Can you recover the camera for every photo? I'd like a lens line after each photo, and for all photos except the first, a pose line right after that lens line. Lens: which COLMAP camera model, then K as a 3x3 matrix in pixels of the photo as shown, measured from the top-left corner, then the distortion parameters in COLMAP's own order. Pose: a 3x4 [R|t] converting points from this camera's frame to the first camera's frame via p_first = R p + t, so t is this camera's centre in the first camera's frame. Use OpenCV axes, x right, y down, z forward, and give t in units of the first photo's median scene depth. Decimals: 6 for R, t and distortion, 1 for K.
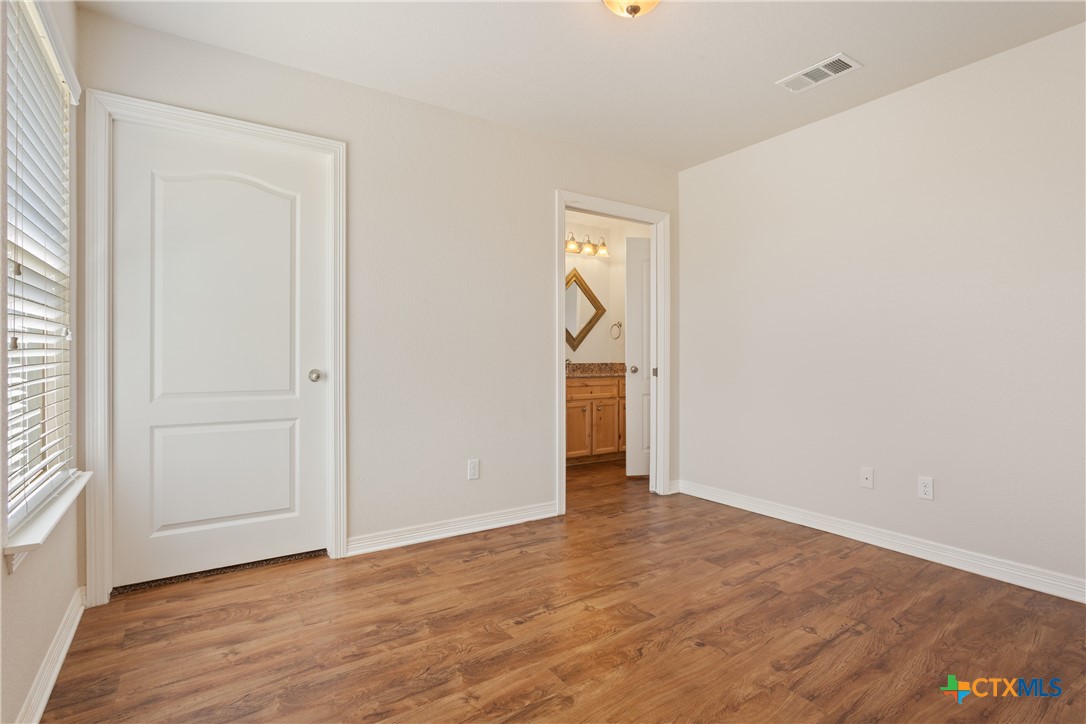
lens RADIAL K [[540.0, 0, 541.9], [0, 540.0, 357.7], [0, 0, 1]] dist [-0.002398, 0.000219]
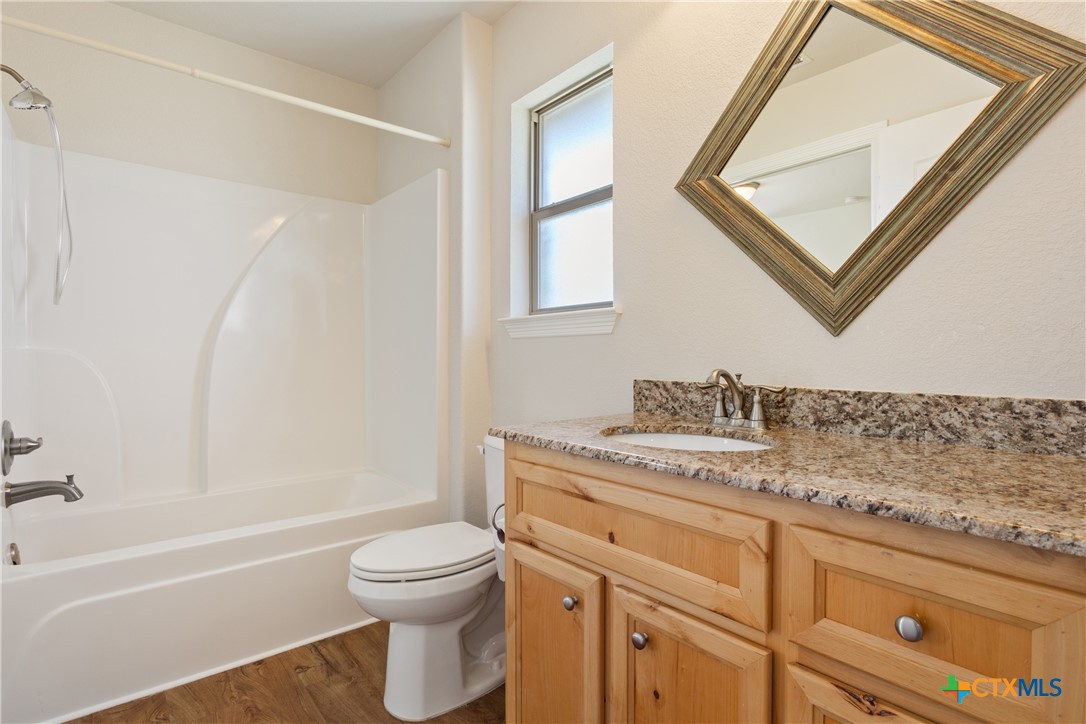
lens RADIAL K [[540.0, 0, 542.8], [0, 540.0, 359.4], [0, 0, 1]] dist [-0.002398, 0.000219]
pose [[0.106954, 0.008579, -0.994227, 0.279159], [-0.004862, 0.999955, 0.008105, -0.003258], [0.994252, 0.003967, 0.106991, 0.924427]]
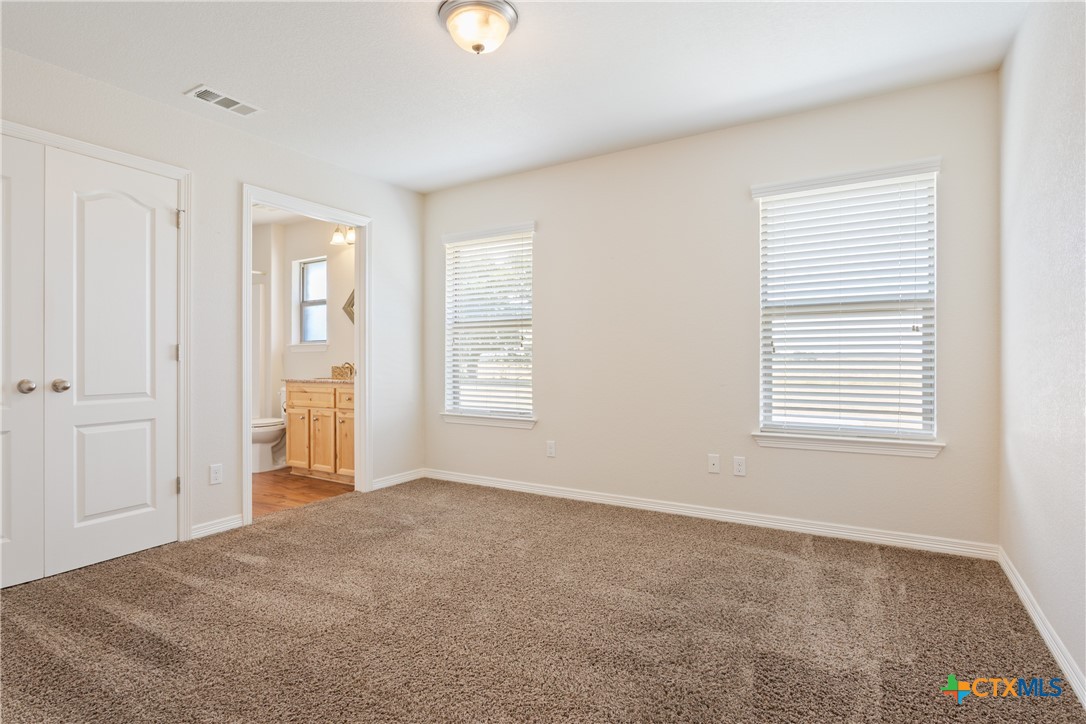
lens RADIAL K [[540.0, 0, 544.5], [0, 540.0, 361.8], [0, 0, 1]] dist [-0.002398, 0.000219]
pose [[0.425650, 0.005890, -0.904869, 1.029819], [-0.003944, 0.999981, 0.004654, -0.003656], [0.904879, 0.001588, 0.425666, 0.941232]]
